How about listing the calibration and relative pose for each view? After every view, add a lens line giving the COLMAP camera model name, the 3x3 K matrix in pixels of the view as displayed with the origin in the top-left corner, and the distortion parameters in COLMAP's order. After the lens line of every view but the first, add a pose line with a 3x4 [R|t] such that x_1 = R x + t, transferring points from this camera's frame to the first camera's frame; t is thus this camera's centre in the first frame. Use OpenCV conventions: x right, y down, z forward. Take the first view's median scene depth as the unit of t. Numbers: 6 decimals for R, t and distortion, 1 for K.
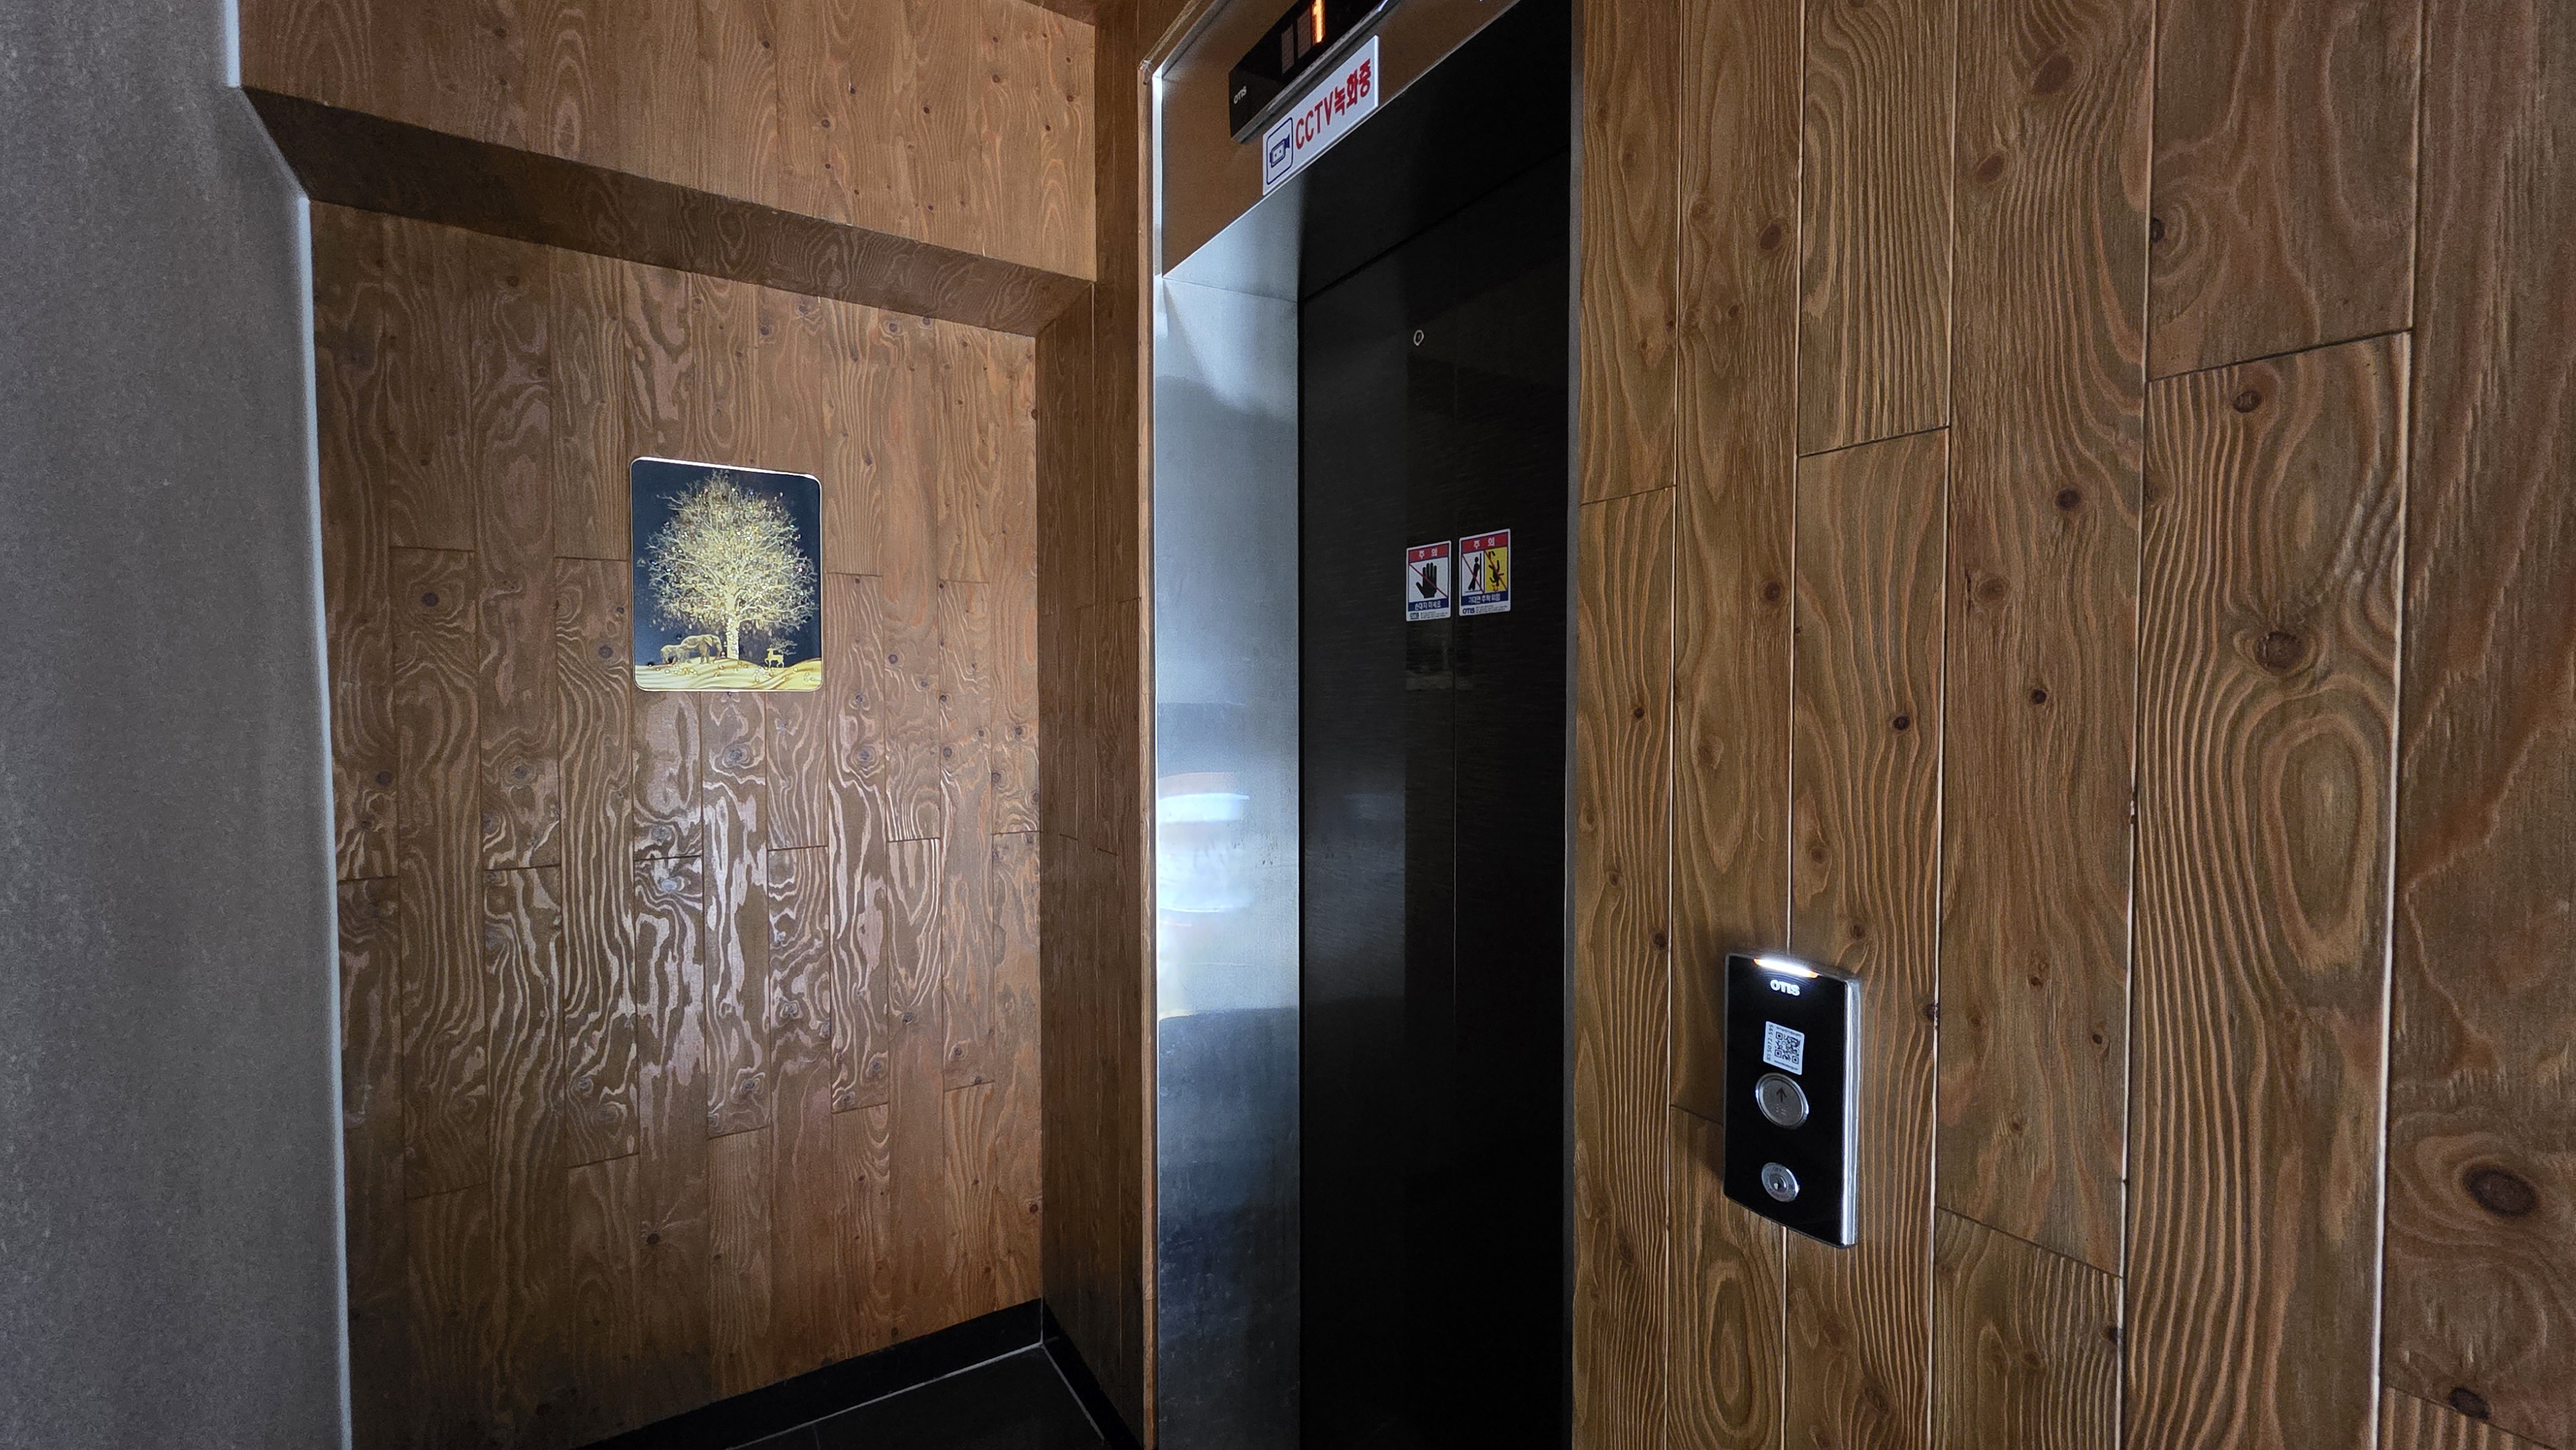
lens RADIAL K [[1019.7, 0, 1278.9], [0, 1019.7, 715.0], [0, 0, 1]] dist [0.002816, 0.000333]
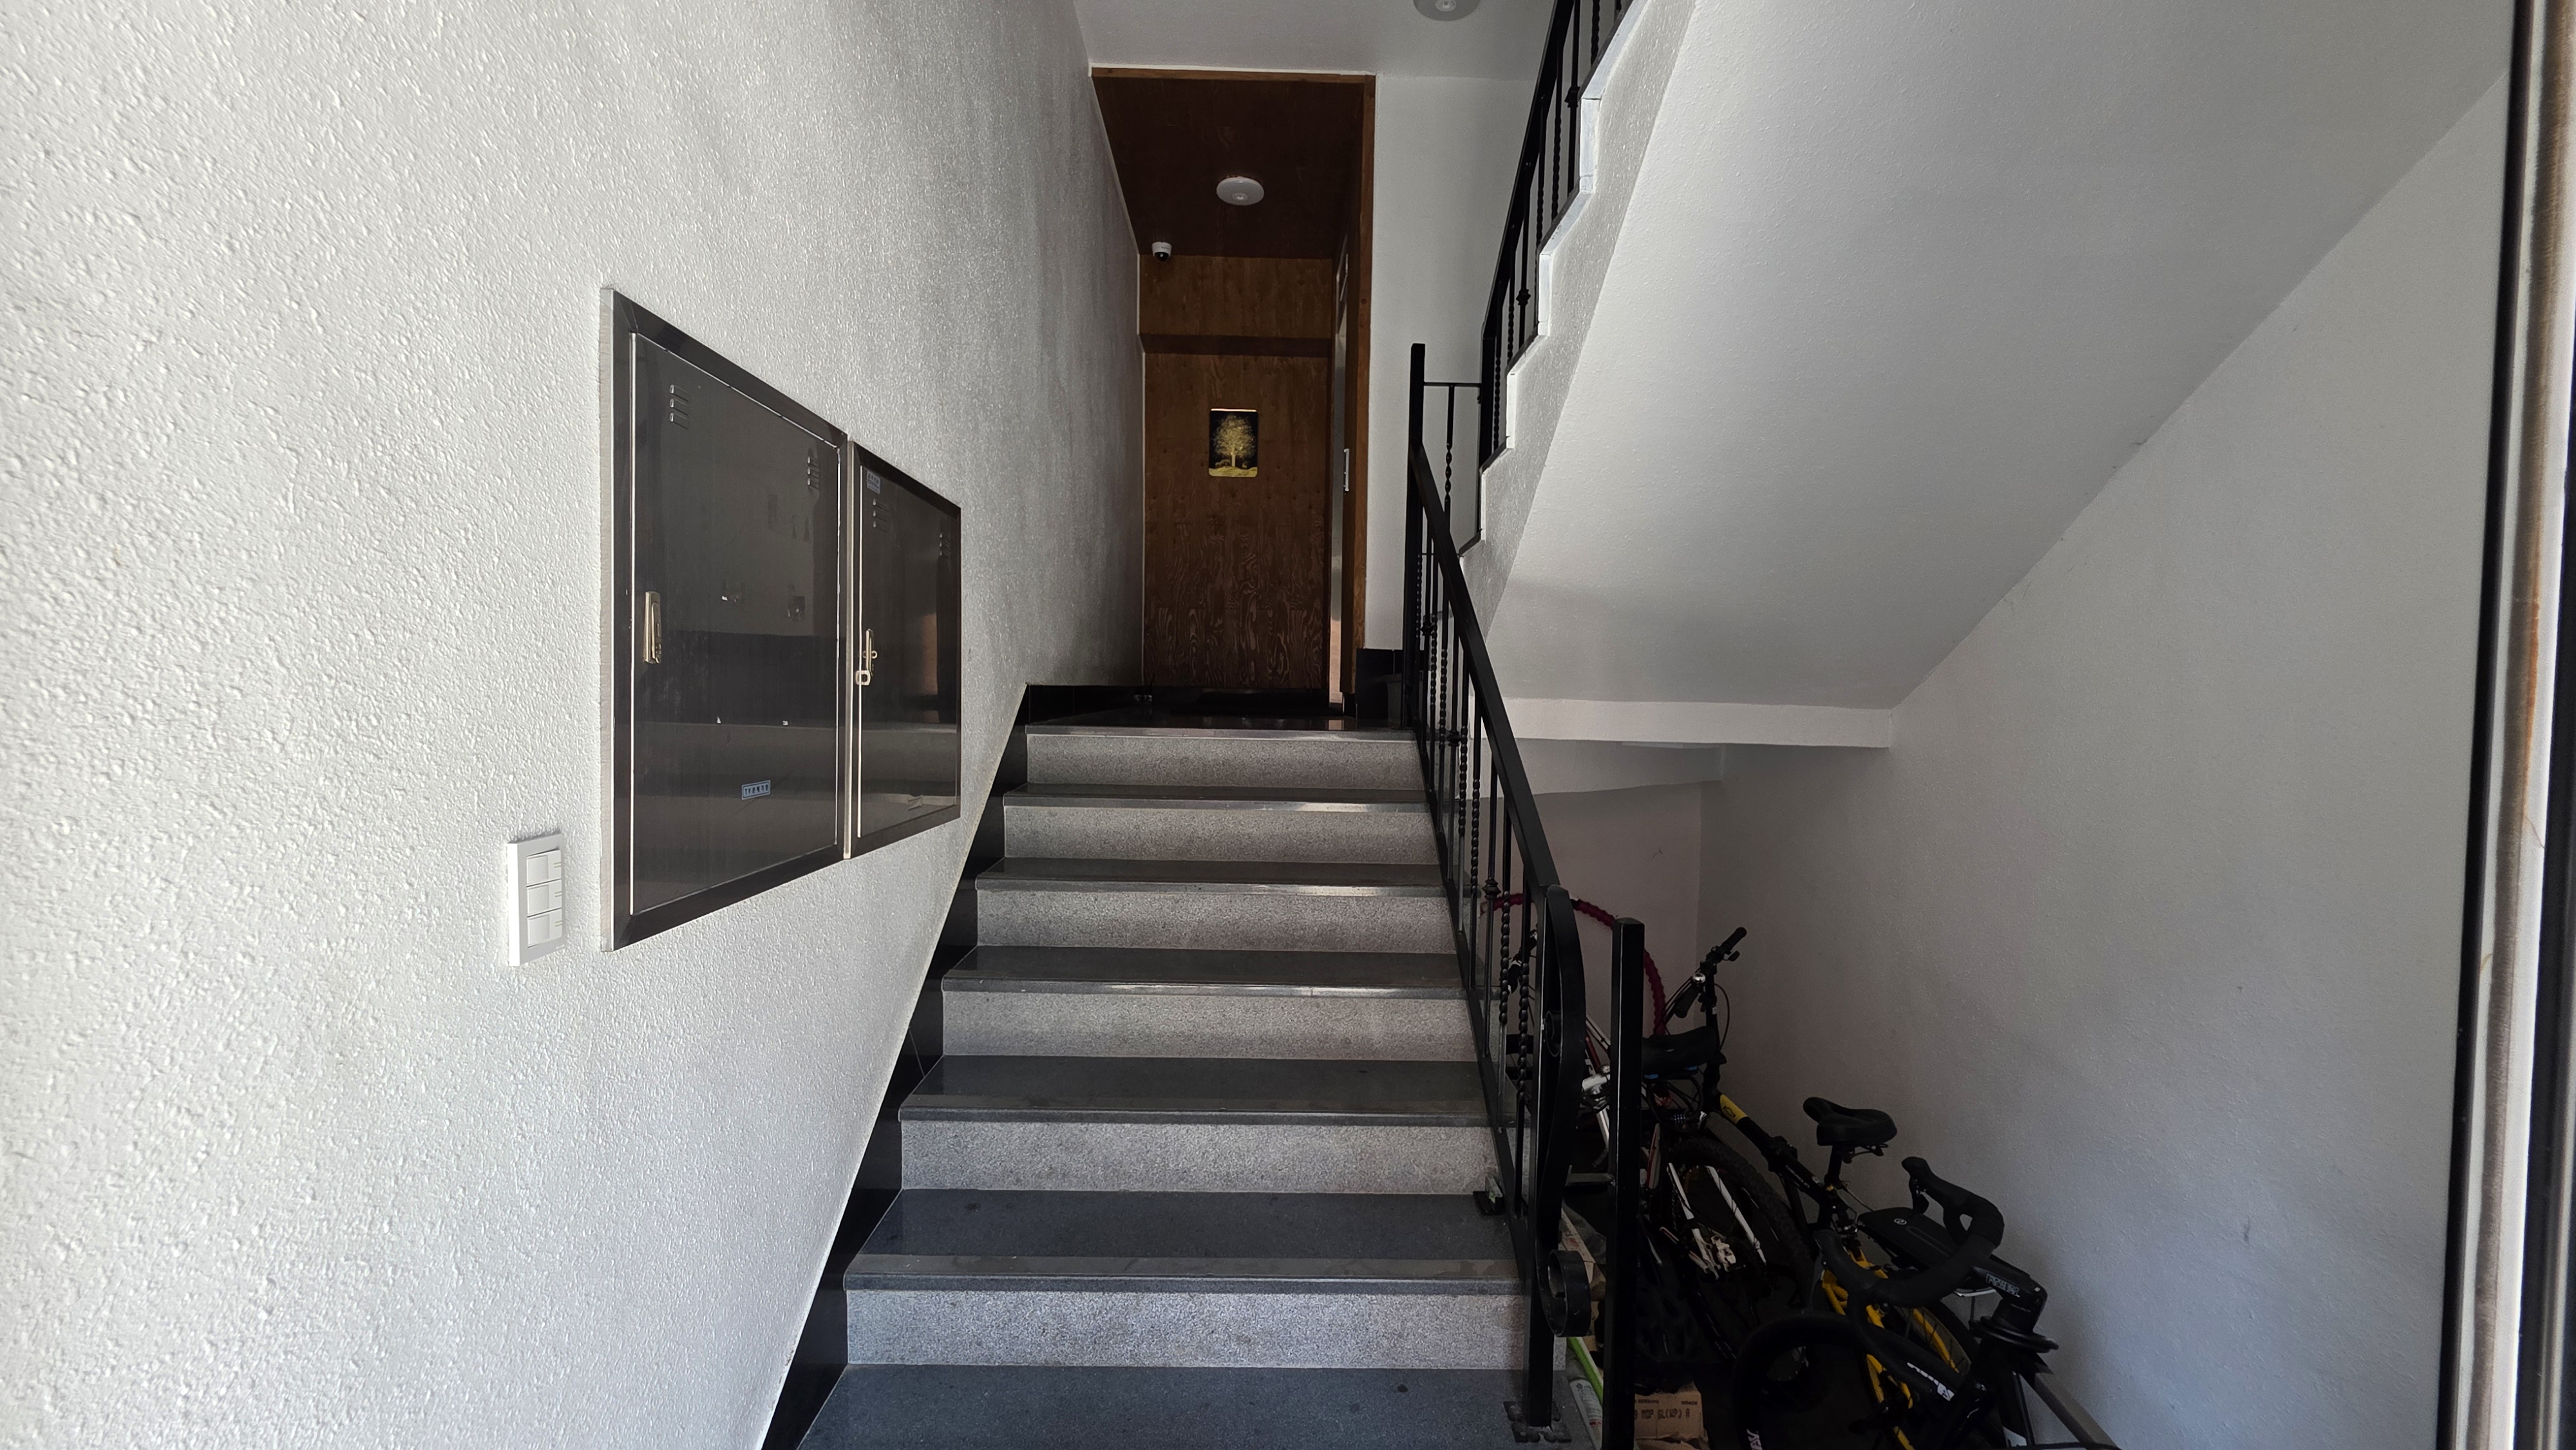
lens RADIAL K [[1019.7, 0, 1289.7], [0, 1019.7, 728.5], [0, 0, 1]] dist [0.002816, 0.000333]
pose [[0.859304, 0.032238, -0.510448, 1.383901], [-0.030764, 0.999462, 0.011333, 0.769619], [0.510539, 0.005965, 0.859834, -1.816366]]
